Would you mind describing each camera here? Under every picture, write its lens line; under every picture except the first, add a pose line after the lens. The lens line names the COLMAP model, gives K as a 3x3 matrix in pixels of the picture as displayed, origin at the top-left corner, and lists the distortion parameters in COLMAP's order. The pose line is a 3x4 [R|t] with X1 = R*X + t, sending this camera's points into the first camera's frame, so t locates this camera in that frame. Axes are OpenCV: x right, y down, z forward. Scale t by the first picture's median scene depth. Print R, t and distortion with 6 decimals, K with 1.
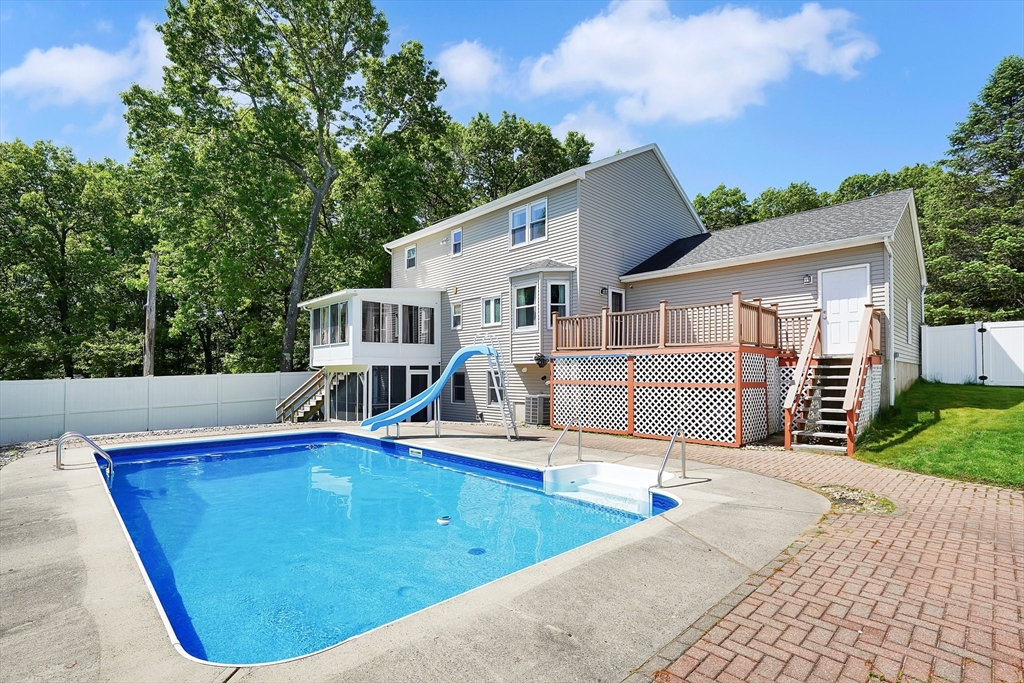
lens RADIAL K [[466.6, 0, 507.3], [0, 466.6, 368.6], [0, 0, 1]] dist [-0.006996, 0.003709]
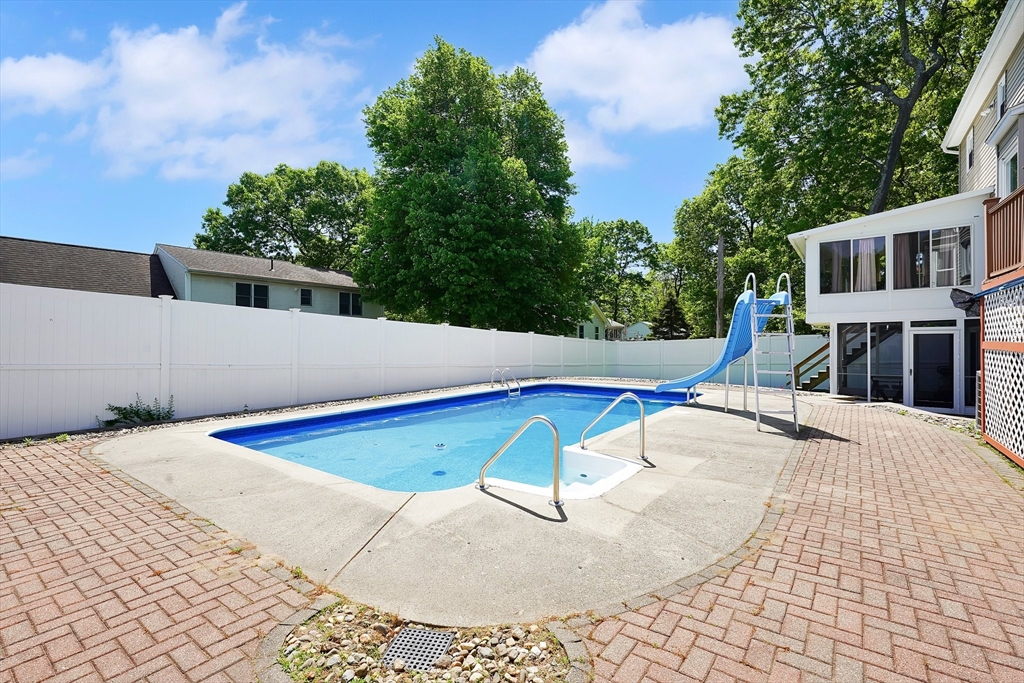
lens RADIAL K [[466.6, 0, 520.5], [0, 466.6, 334.5], [0, 0, 1]] dist [-0.006996, 0.003709]
pose [[0.176920, -0.008570, -0.984188, 0.851742], [0.012652, 0.999899, -0.006433, 0.024439], [0.984144, -0.011314, 0.177011, 0.772614]]
